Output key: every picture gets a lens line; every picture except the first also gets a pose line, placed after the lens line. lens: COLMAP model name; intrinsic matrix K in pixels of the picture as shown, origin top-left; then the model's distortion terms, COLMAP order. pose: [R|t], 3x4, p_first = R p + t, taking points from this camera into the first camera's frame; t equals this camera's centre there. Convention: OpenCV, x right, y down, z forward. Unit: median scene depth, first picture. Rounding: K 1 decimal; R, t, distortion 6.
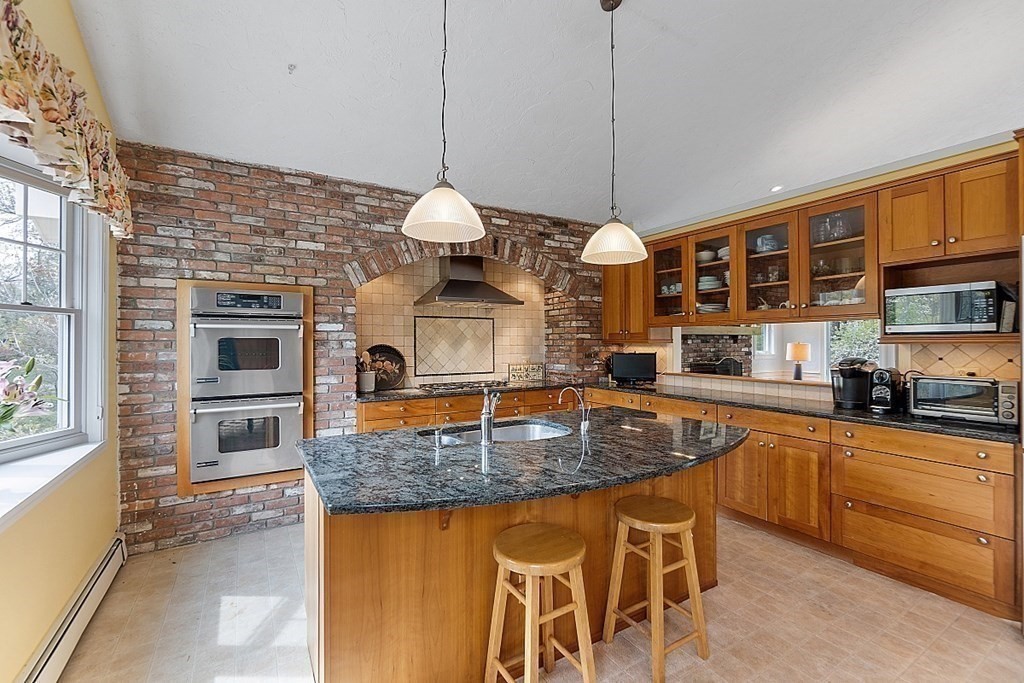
lens RADIAL K [[440.3, 0, 511.4], [0, 440.3, 340.2], [0, 0, 1]] dist [-0.002906, 0.000627]
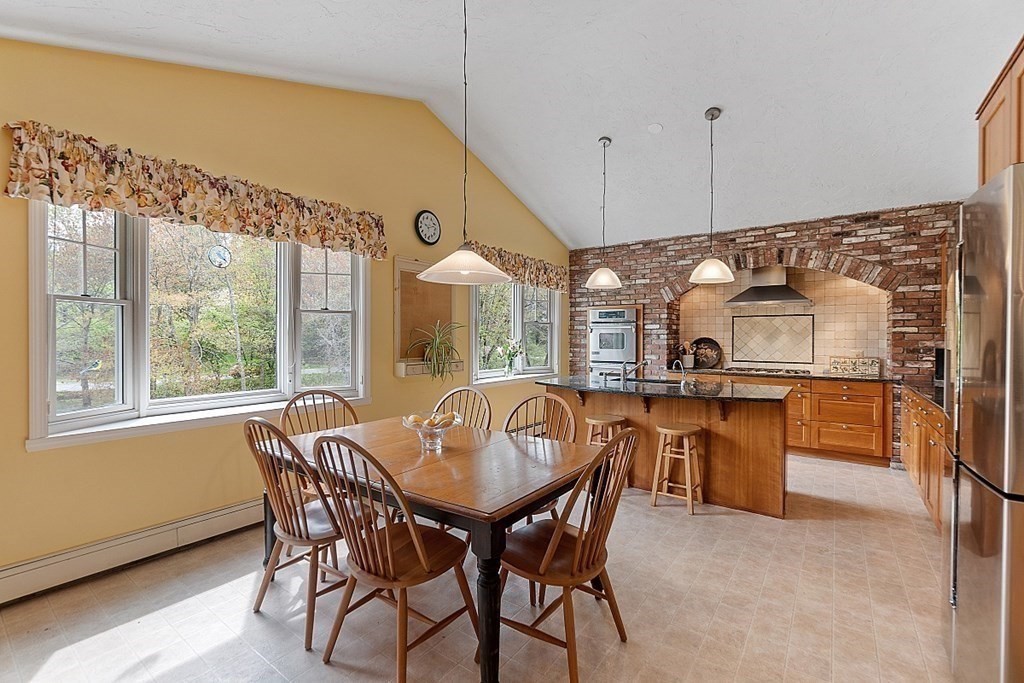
lens RADIAL K [[440.3, 0, 512.3], [0, 440.3, 341.8], [0, 0, 1]] dist [-0.002906, 0.000627]
pose [[0.390161, 0.012738, -0.920658, 0.803028], [-0.002570, 0.999915, 0.012746, 0.007658], [0.920743, -0.002607, 0.390161, -0.150857]]
